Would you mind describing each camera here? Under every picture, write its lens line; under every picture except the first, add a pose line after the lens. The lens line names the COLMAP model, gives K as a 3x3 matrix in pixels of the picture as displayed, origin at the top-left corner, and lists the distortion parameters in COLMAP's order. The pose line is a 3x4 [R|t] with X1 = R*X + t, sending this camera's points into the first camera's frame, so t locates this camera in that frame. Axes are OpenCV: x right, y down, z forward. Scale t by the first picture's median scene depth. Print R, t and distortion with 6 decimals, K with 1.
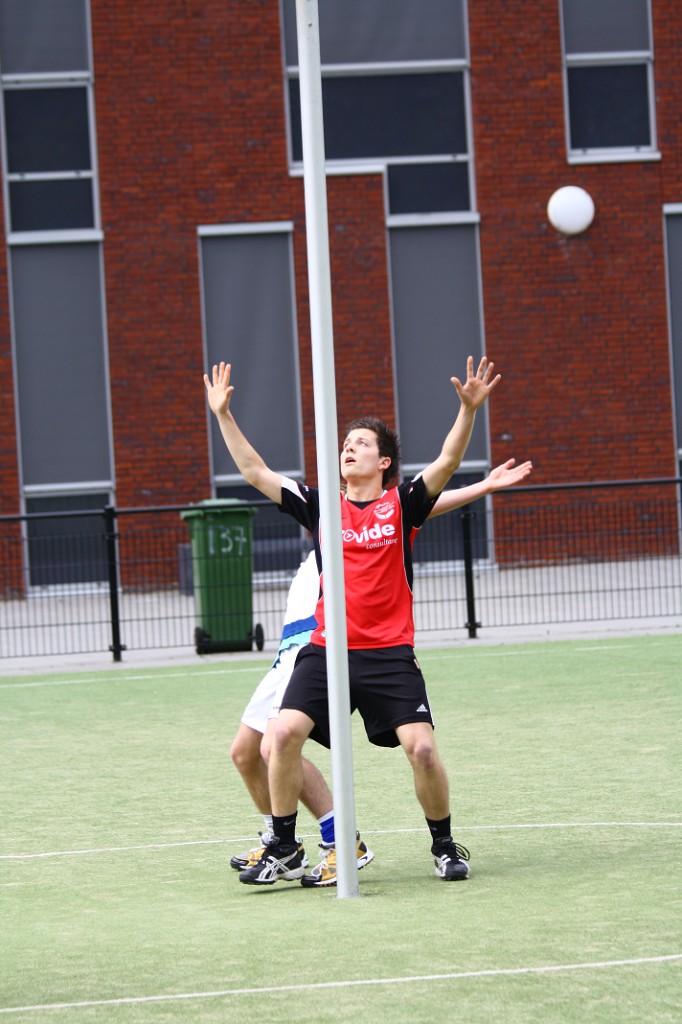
lens RADIAL K [[5172.5, 0, 341.0], [0, 5172.5, 512.0], [0, 0, 1]] dist [0.067987, 0.228294]
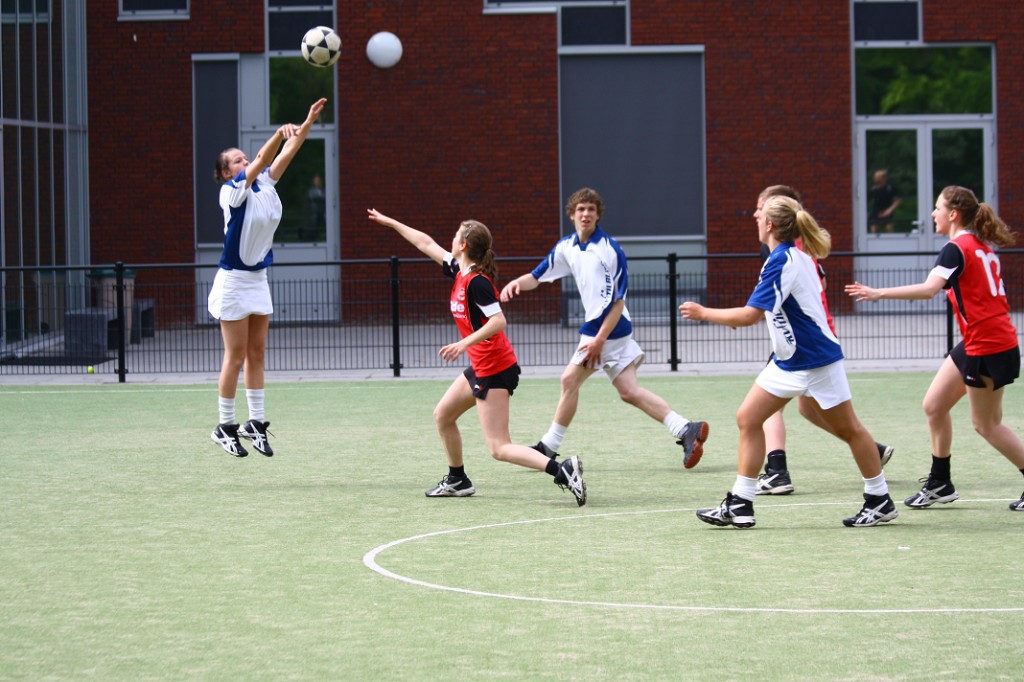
lens RADIAL K [[3861.6, 0, 512.0], [0, 3861.6, 341.0], [0, 0, 1]] dist [-0.326113, -1.227585]
pose [[0.978039, 0.044431, -0.203632, 0.185867], [-0.039117, 0.998783, 0.030049, -0.010906], [0.204719, -0.021424, 0.978586, 0.039810]]
